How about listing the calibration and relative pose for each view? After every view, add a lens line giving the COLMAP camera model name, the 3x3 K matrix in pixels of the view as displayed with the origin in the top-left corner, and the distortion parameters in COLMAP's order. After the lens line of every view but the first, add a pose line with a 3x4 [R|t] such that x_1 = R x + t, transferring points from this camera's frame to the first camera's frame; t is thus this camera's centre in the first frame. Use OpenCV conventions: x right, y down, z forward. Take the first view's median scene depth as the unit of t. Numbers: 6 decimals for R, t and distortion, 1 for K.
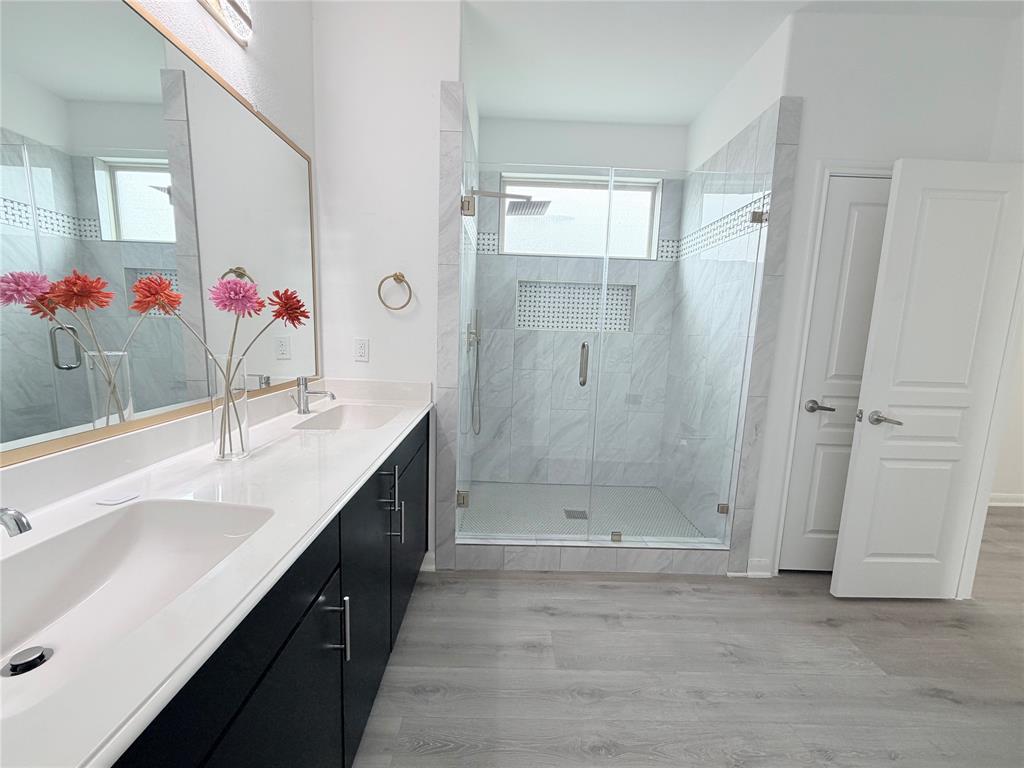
lens RADIAL K [[408.4, 0, 508.9], [0, 408.4, 383.8], [0, 0, 1]] dist [-0.000803, 0.000099]
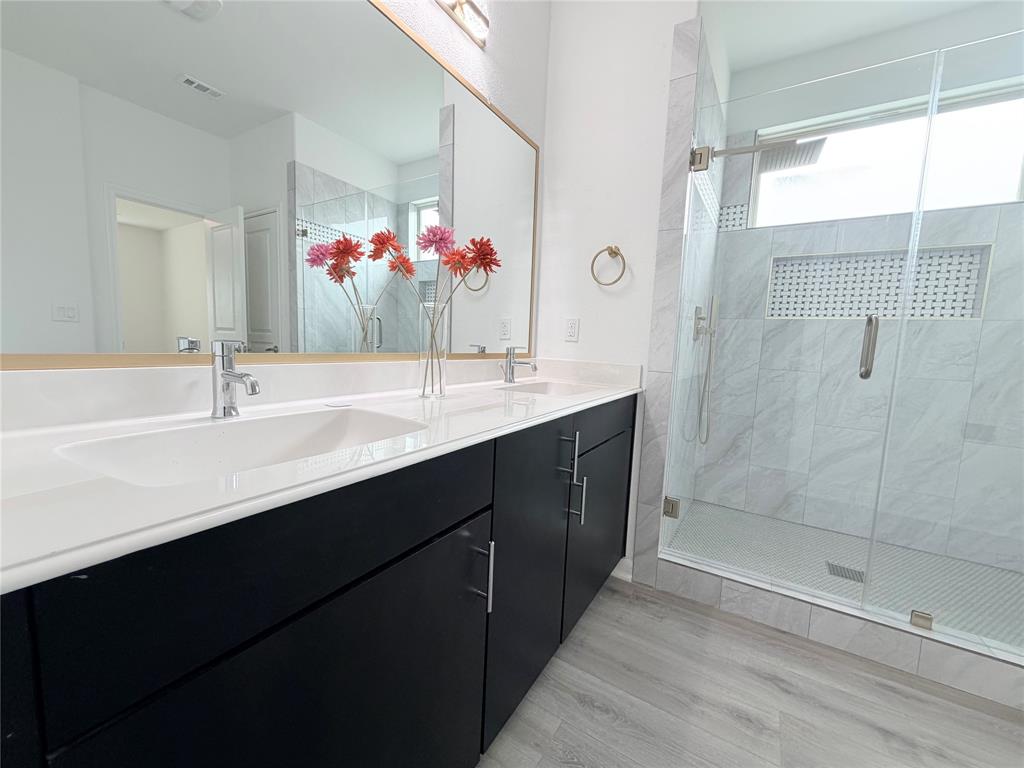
lens RADIAL K [[408.4, 0, 508.9], [0, 408.4, 383.8], [0, 0, 1]] dist [-0.000803, 0.000099]
pose [[0.838989, 0.055820, -0.541278, 0.052419], [-0.084729, 0.995993, -0.028618, 0.088815], [0.537512, 0.069873, 0.840356, 0.102675]]
